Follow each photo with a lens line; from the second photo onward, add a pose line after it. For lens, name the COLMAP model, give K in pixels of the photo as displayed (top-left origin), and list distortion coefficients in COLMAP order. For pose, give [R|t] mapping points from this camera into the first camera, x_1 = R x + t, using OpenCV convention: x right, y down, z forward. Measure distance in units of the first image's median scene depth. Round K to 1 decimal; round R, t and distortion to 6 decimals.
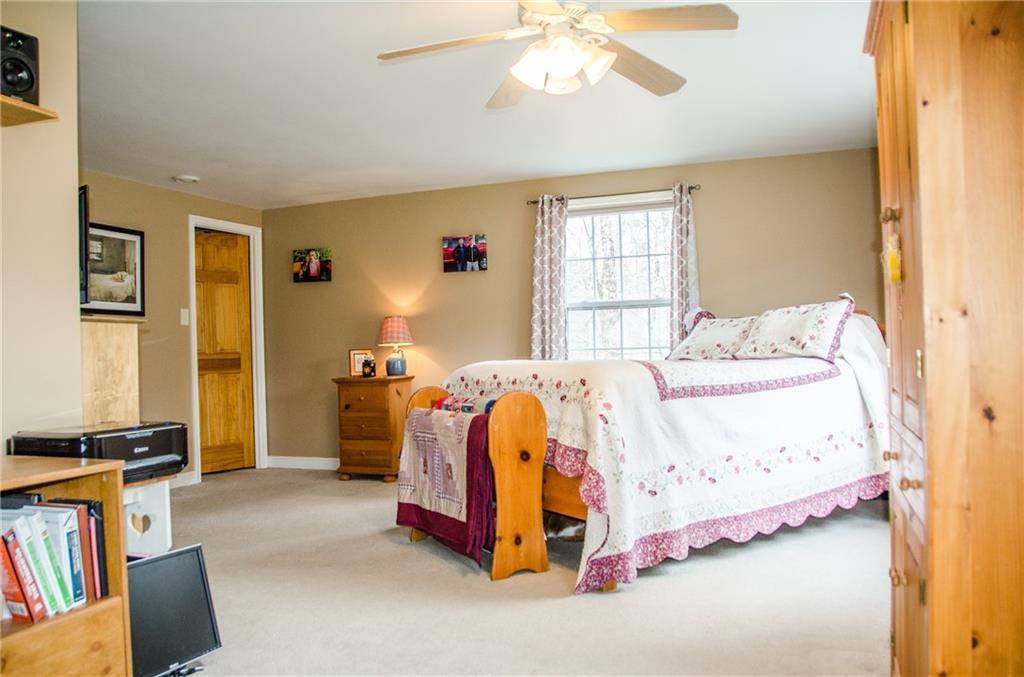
lens RADIAL K [[831.7, 0, 511.0], [0, 831.7, 352.5], [0, 0, 1]] dist [-0.141306, 0.128379]
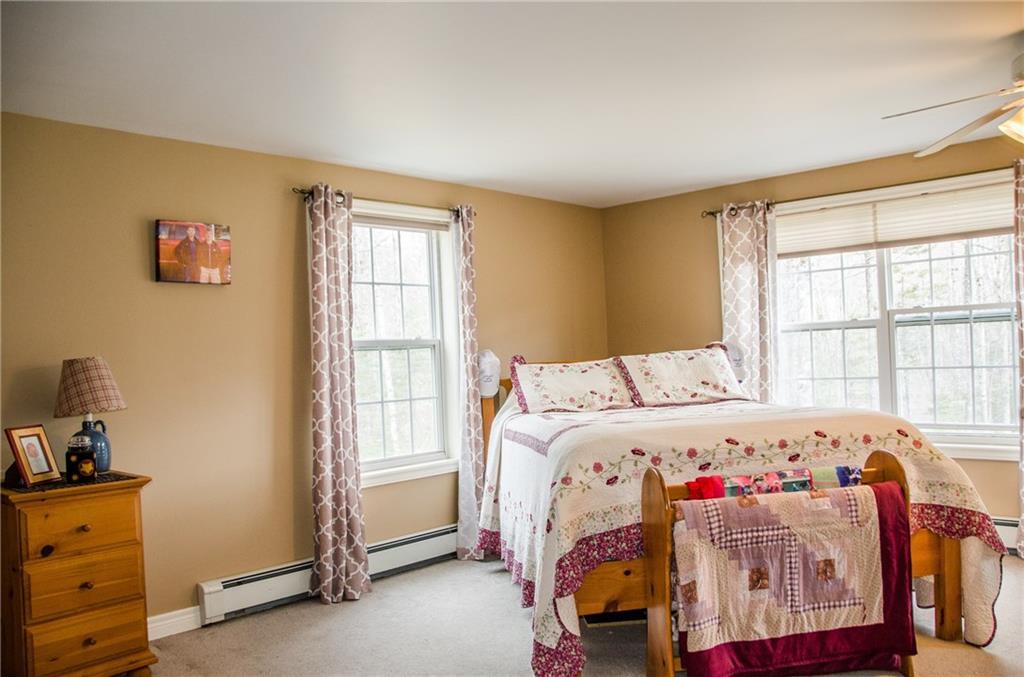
lens RADIAL K [[831.7, 0, 511.0], [0, 831.7, 352.5], [0, 0, 1]] dist [-0.141306, 0.128379]
pose [[0.396329, 0.024518, 0.917781, -0.525667], [0.039326, 0.998273, -0.043651, -0.015324], [-0.917266, 0.053393, 0.394680, 0.601440]]
